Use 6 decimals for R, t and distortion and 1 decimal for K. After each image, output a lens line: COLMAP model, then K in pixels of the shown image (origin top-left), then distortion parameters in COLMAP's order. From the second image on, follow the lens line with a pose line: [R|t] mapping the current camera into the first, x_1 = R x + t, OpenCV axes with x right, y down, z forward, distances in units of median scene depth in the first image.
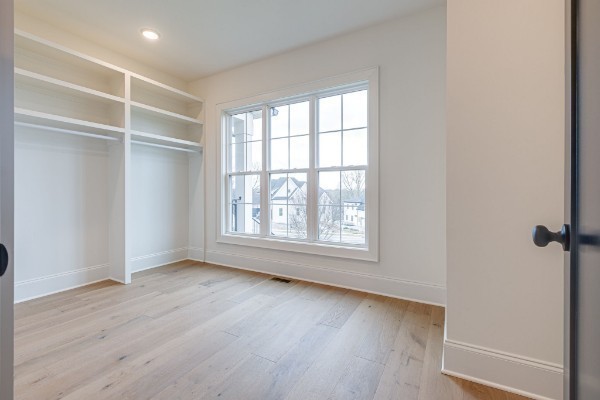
lens RADIAL K [[276.5, 0, 298.6], [0, 276.5, 195.3], [0, 0, 1]] dist [-0.001476, -0.000237]
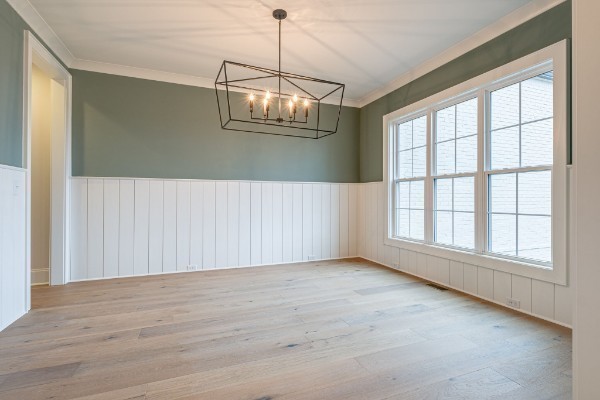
lens RADIAL K [[276.5, 0, 298.6], [0, 276.5, 195.3], [0, 0, 1]] dist [-0.001476, -0.000237]
pose [[0.793090, -0.008110, -0.609051, 0.125154], [-0.004488, 0.999806, -0.019159, 0.000671], [0.609088, 0.017928, 0.792900, -0.075723]]
